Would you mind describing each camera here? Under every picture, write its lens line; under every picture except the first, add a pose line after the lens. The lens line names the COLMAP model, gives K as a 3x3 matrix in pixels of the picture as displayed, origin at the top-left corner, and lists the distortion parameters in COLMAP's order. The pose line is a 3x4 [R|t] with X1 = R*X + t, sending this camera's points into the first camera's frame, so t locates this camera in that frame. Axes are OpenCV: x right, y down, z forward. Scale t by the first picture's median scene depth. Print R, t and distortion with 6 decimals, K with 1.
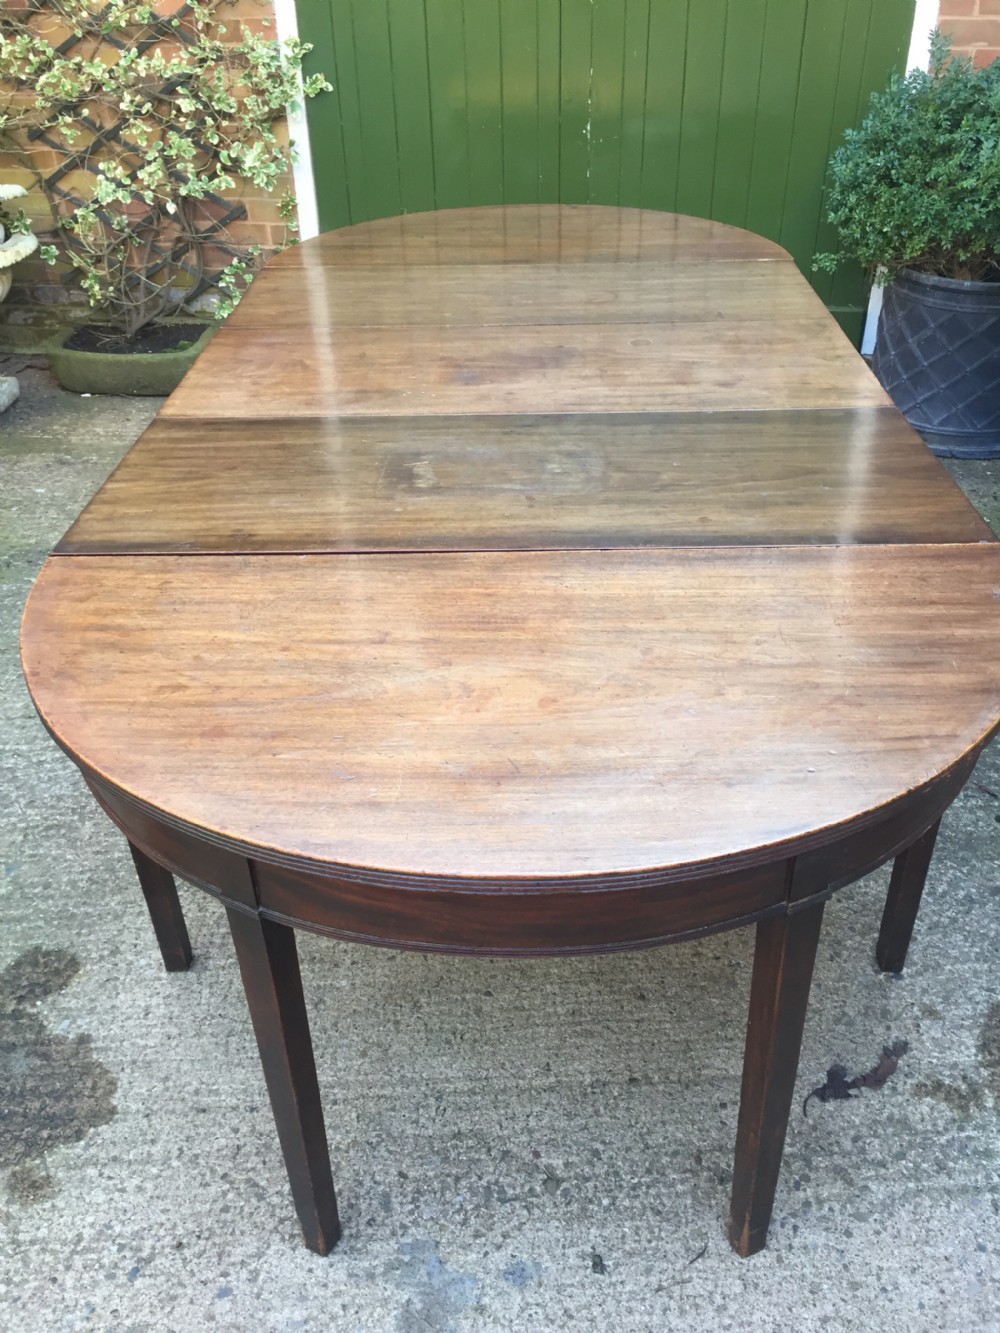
lens RADIAL K [[1140.8, 0, 506.5], [0, 1140.8, 672.7], [0, 0, 1]] dist [0.079986, -0.118242]
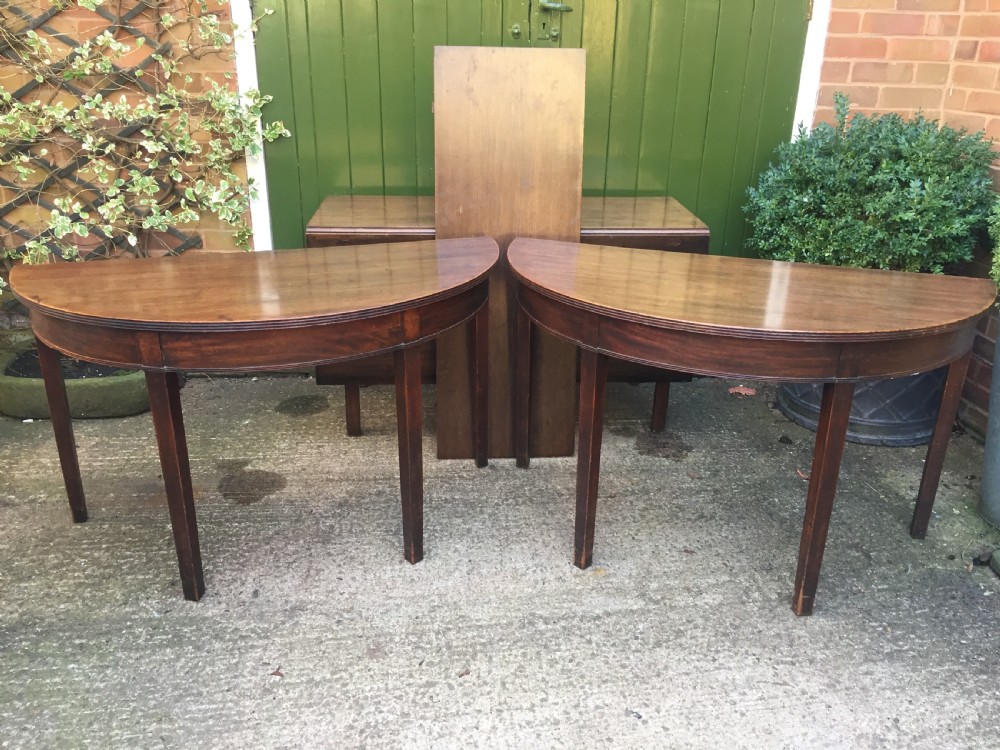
lens RADIAL K [[855.8, 0, 503.9], [0, 855.8, 373.7], [0, 0, 1]] dist [0.079986, -0.118242]
pose [[0.979460, -0.041889, 0.197238, -0.135020], [0.081723, 0.976710, -0.198392, -0.119954], [-0.184334, 0.210436, 0.960072, 0.255255]]
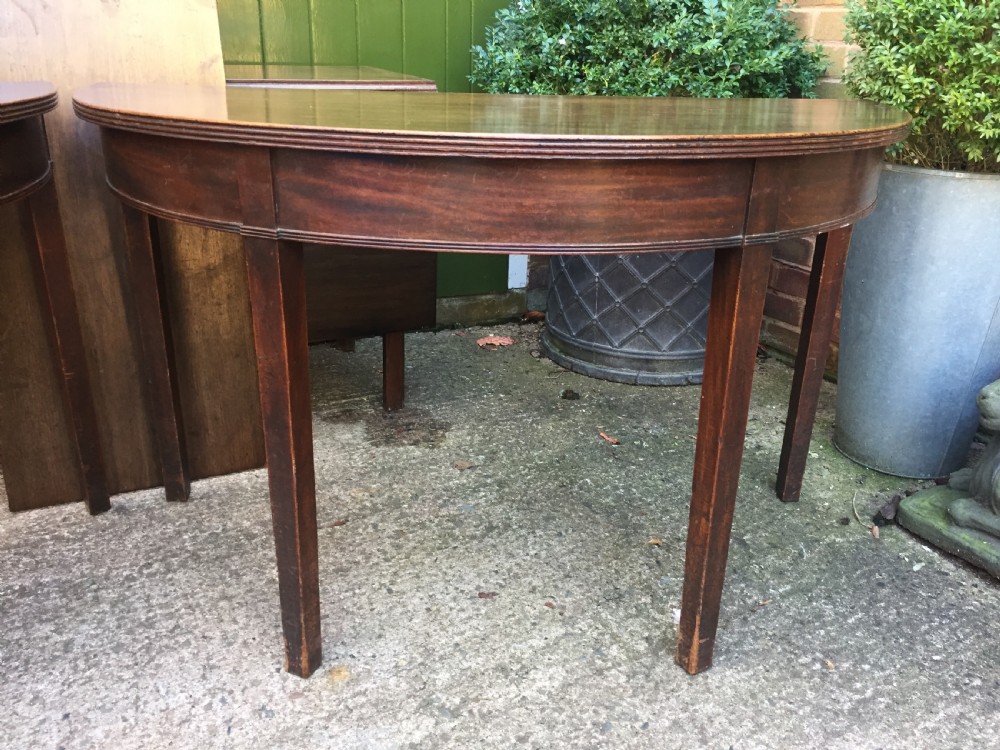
lens RADIAL K [[855.8, 0, 501.8], [0, 855.8, 371.4], [0, 0, 1]] dist [0.079986, -0.118242]
pose [[0.842680, -0.159980, 0.514098, -0.046397], [0.266382, 0.953665, -0.139870, -0.146200], [-0.467901, 0.254812, 0.846250, 0.541204]]
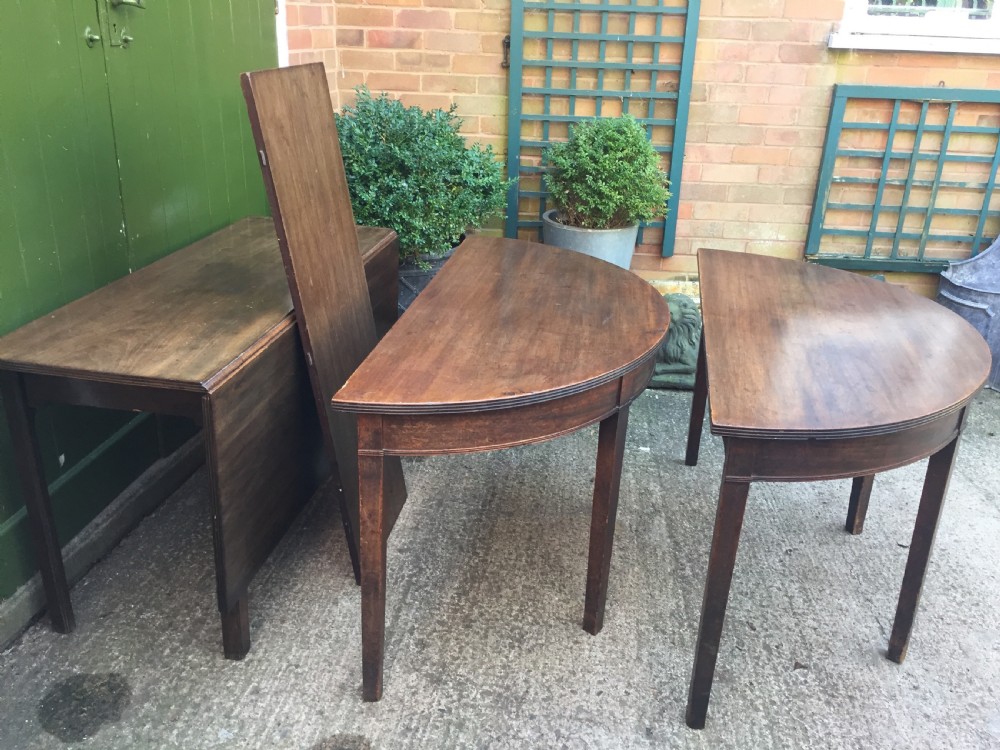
lens RADIAL K [[855.8, 0, 503.1], [0, 855.8, 368.3], [0, 0, 1]] dist [0.079986, -0.118242]
pose [[0.030522, -0.370842, 0.928194, -0.571005], [0.529553, 0.793589, 0.299650, -0.470352], [-0.847728, 0.482382, 0.220603, 0.744971]]
